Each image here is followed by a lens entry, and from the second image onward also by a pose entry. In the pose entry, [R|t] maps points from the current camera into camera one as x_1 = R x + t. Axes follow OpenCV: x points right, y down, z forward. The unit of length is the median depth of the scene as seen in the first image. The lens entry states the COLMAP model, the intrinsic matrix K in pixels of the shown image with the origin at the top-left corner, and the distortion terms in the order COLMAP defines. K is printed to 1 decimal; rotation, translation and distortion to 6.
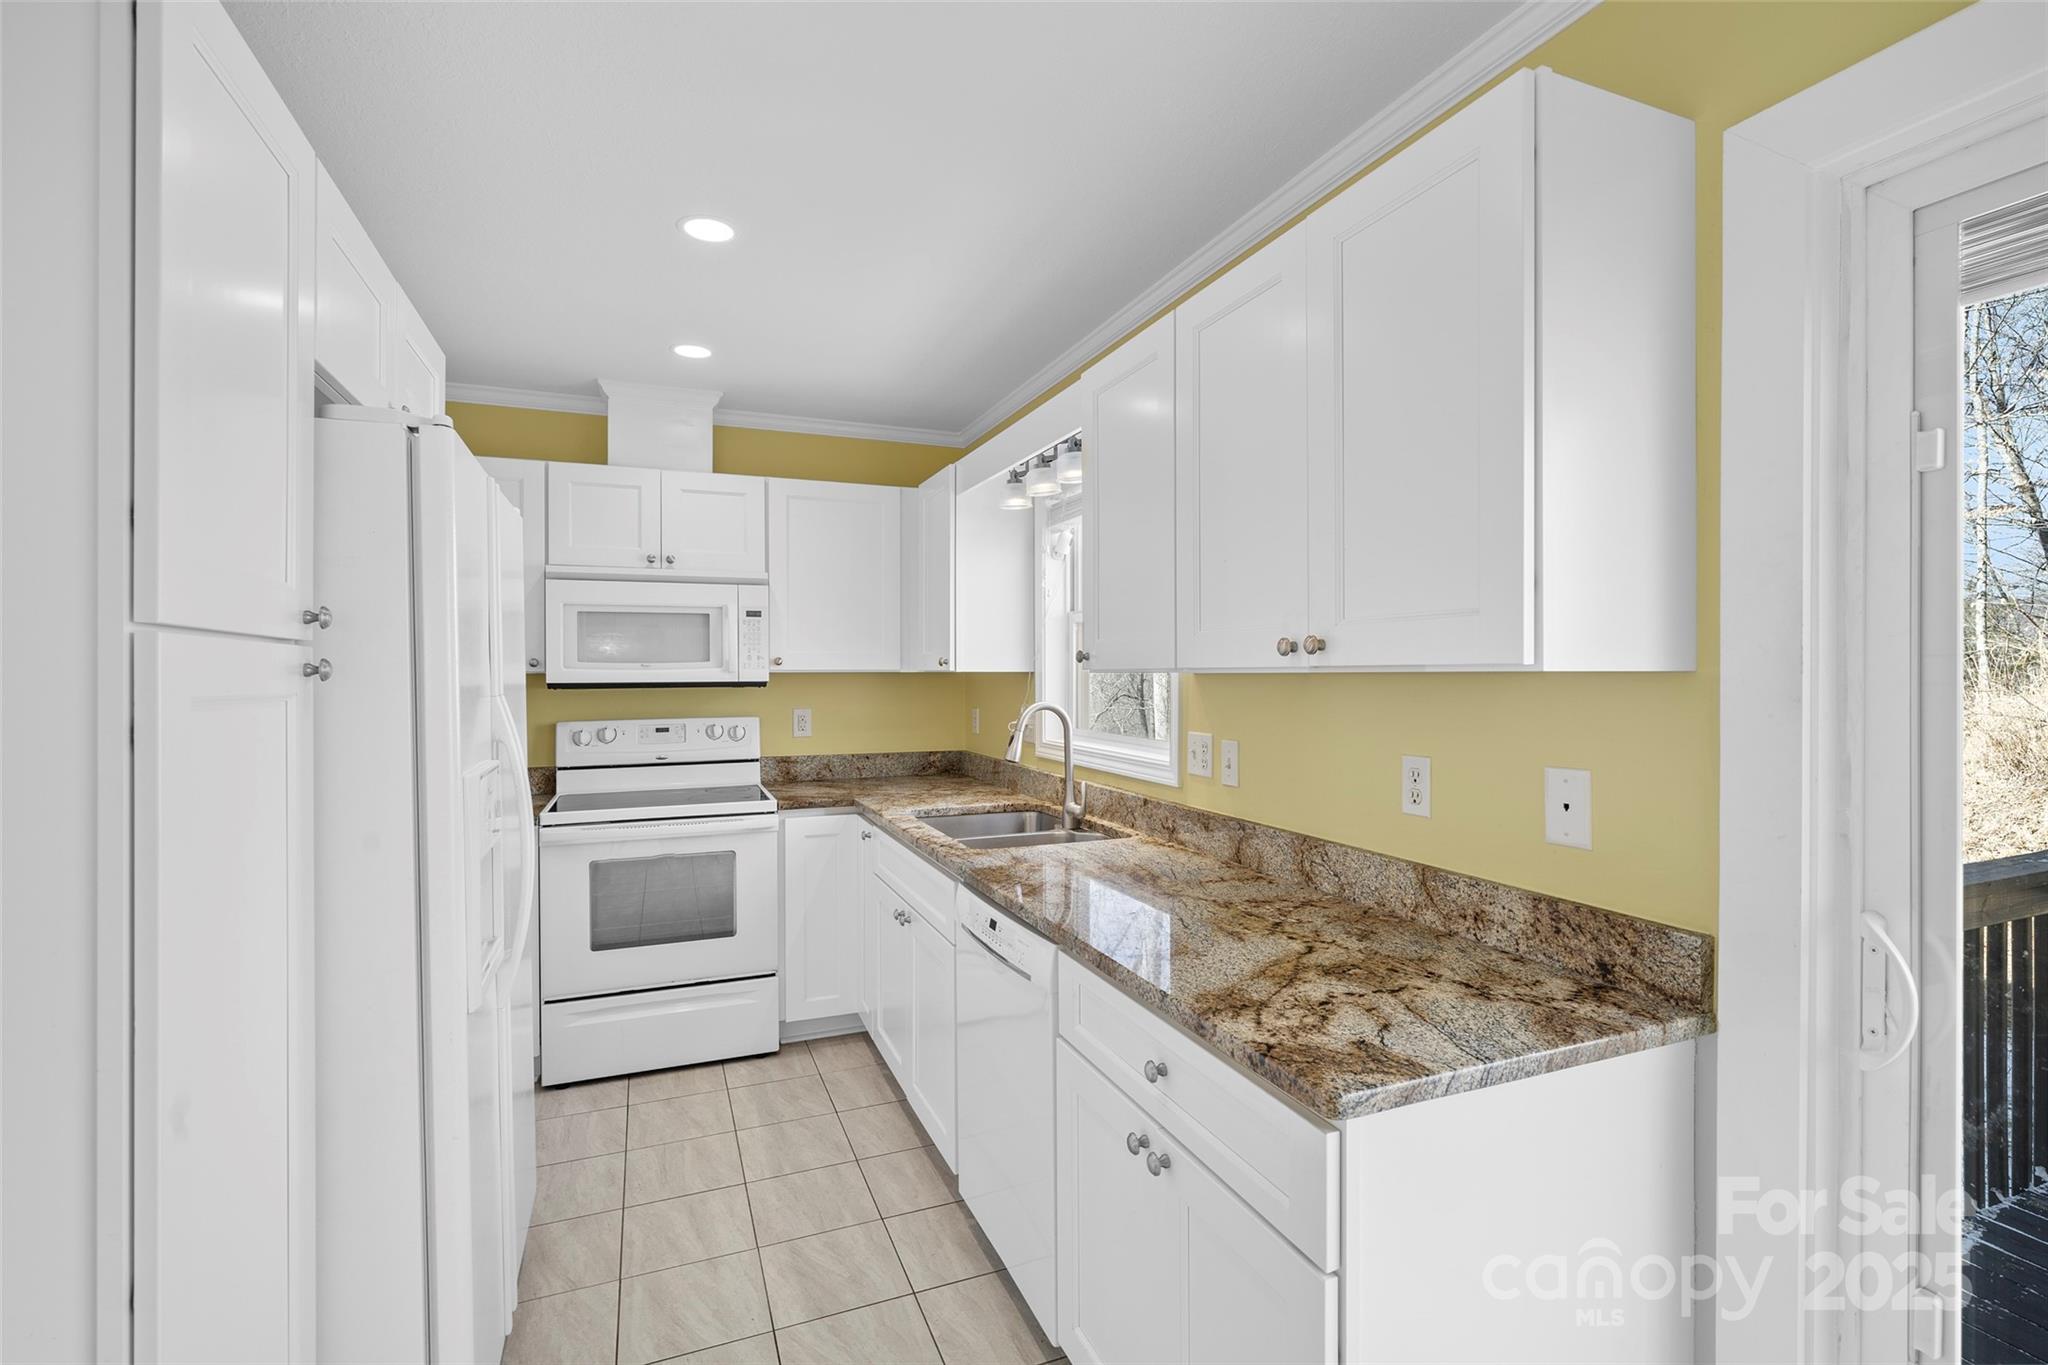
lens RADIAL K [[929.0, 0, 1029.7], [0, 929.0, 670.8], [0, 0, 1]] dist [-0.004730, 0.000612]
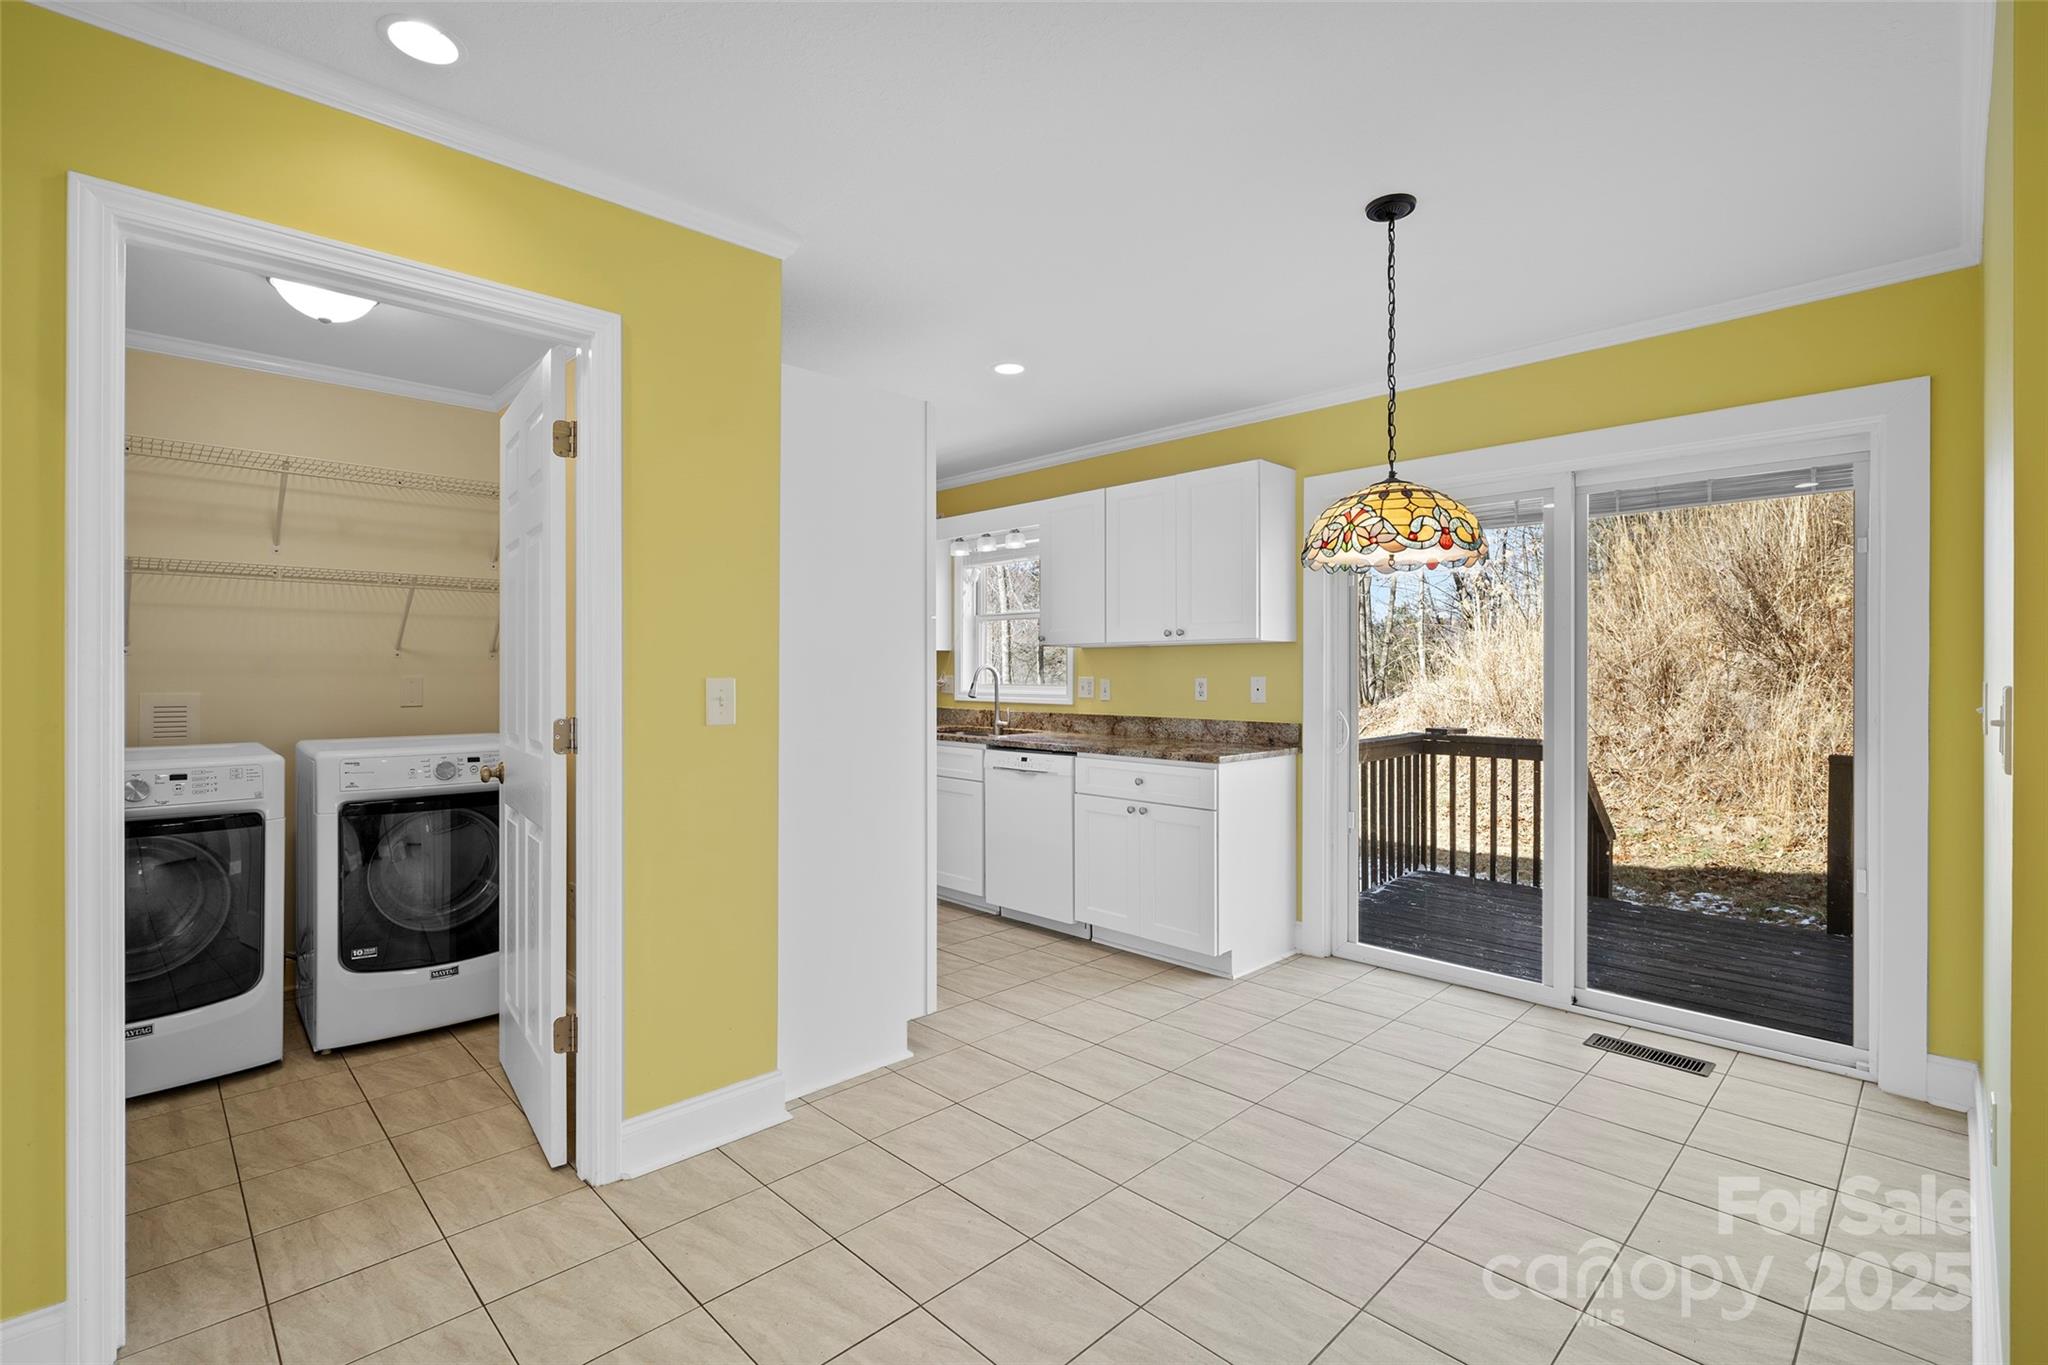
lens RADIAL K [[929.0, 0, 1029.7], [0, 929.0, 670.8], [0, 0, 1]] dist [-0.004730, 0.000612]
pose [[0.924863, 0.001914, 0.380296, -0.651217], [-0.002031, 0.999998, -0.000093, 0.049158], [-0.380296, -0.000686, 0.924865, -0.777061]]
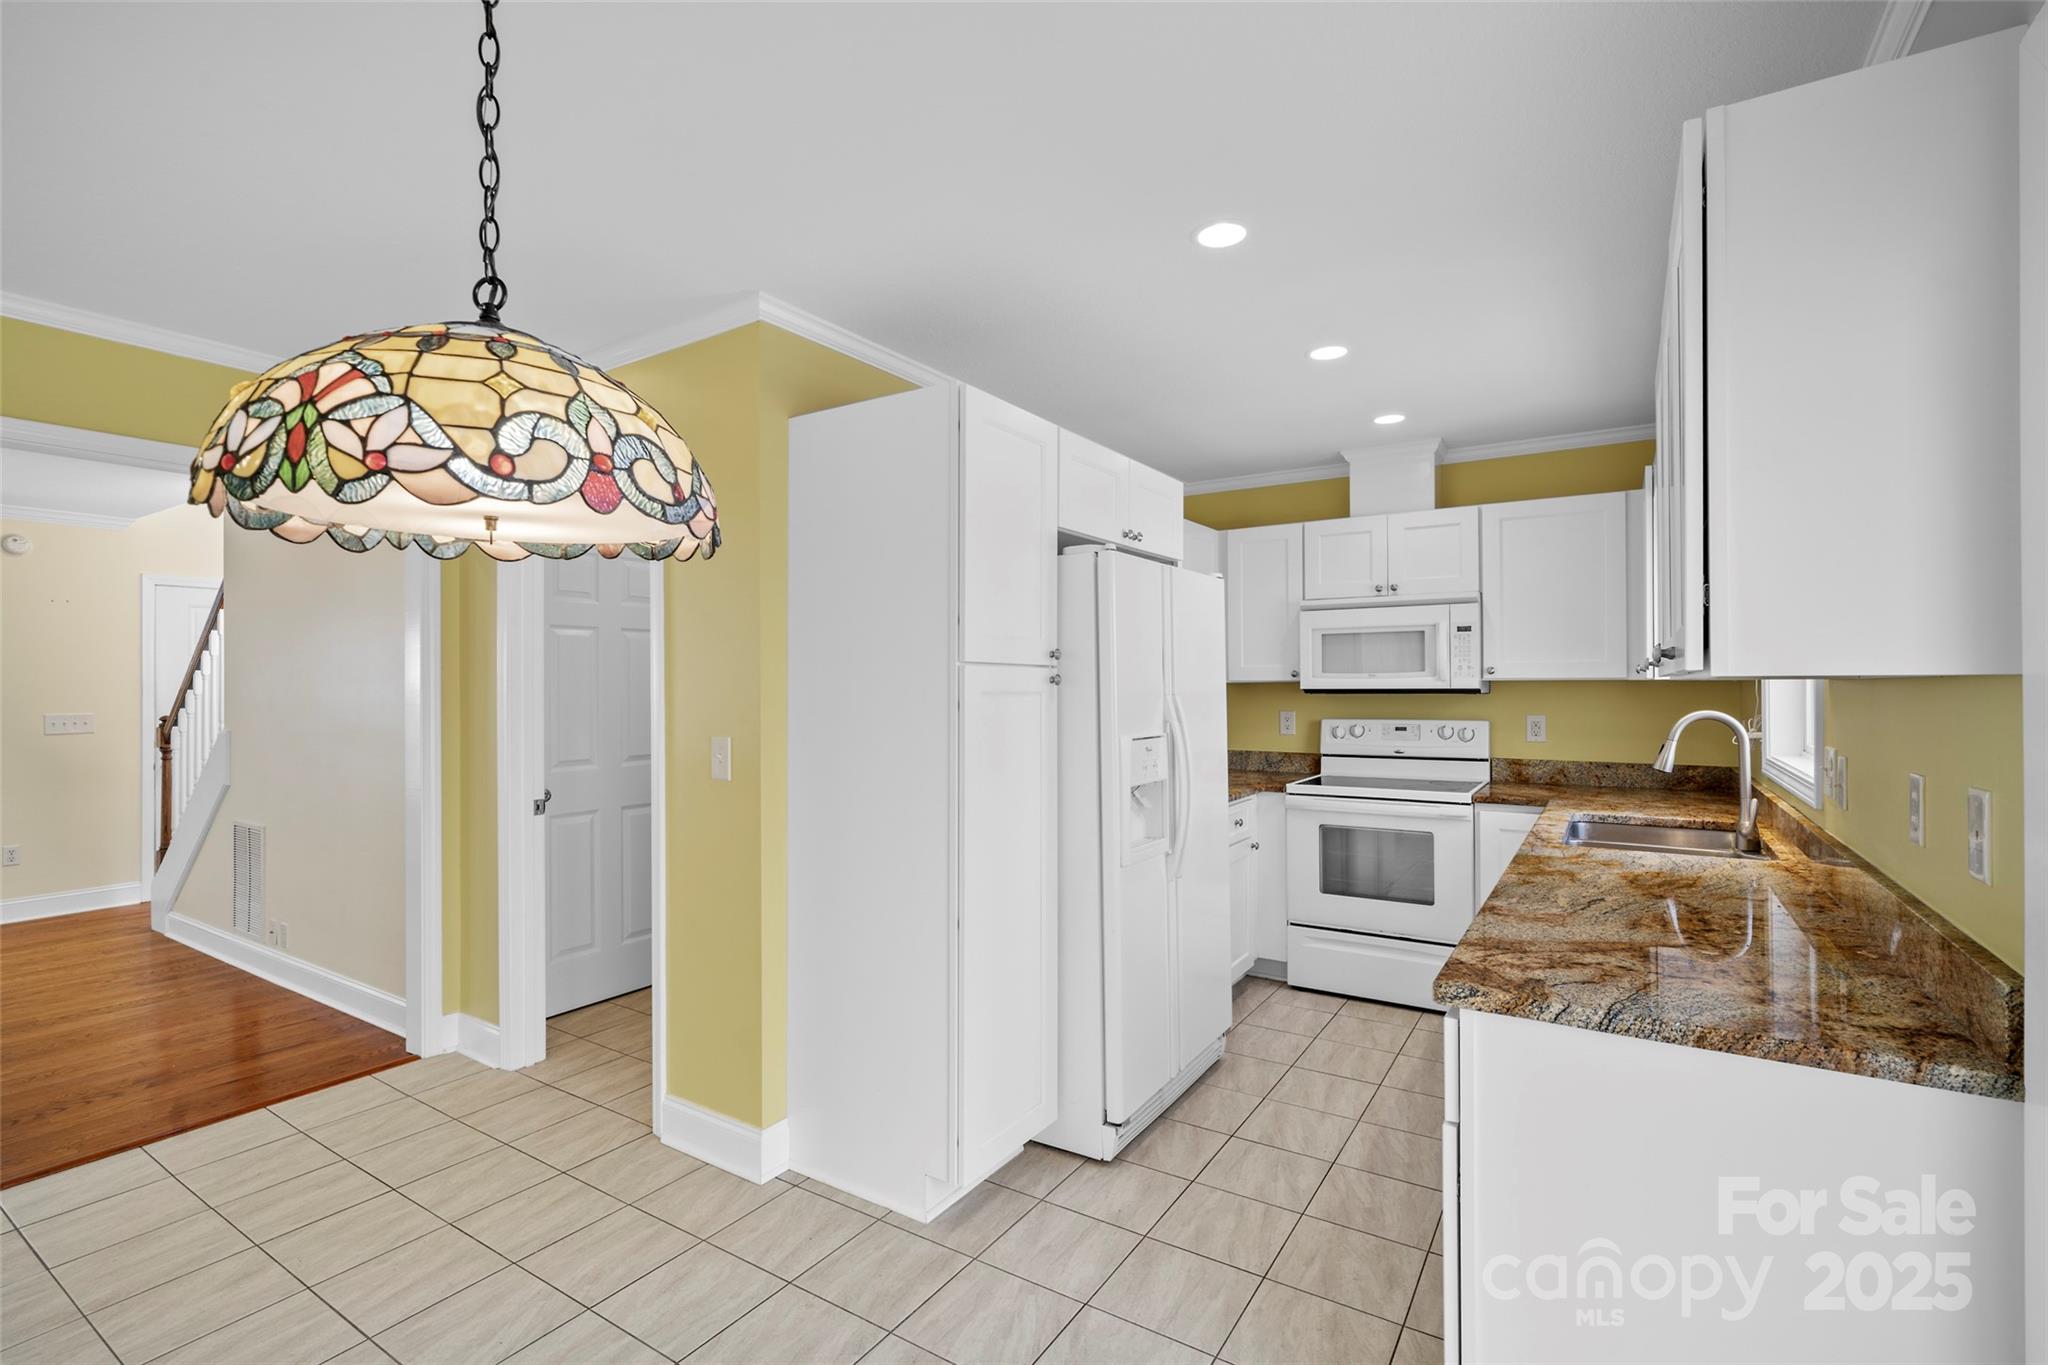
lens RADIAL K [[929.0, 0, 1029.7], [0, 929.0, 670.8], [0, 0, 1]] dist [-0.004730, 0.000612]
pose [[0.576757, -0.011471, -0.816835, 0.430001], [0.003513, 0.999927, -0.011562, 0.001384], [0.816908, 0.003799, 0.576755, -0.113605]]
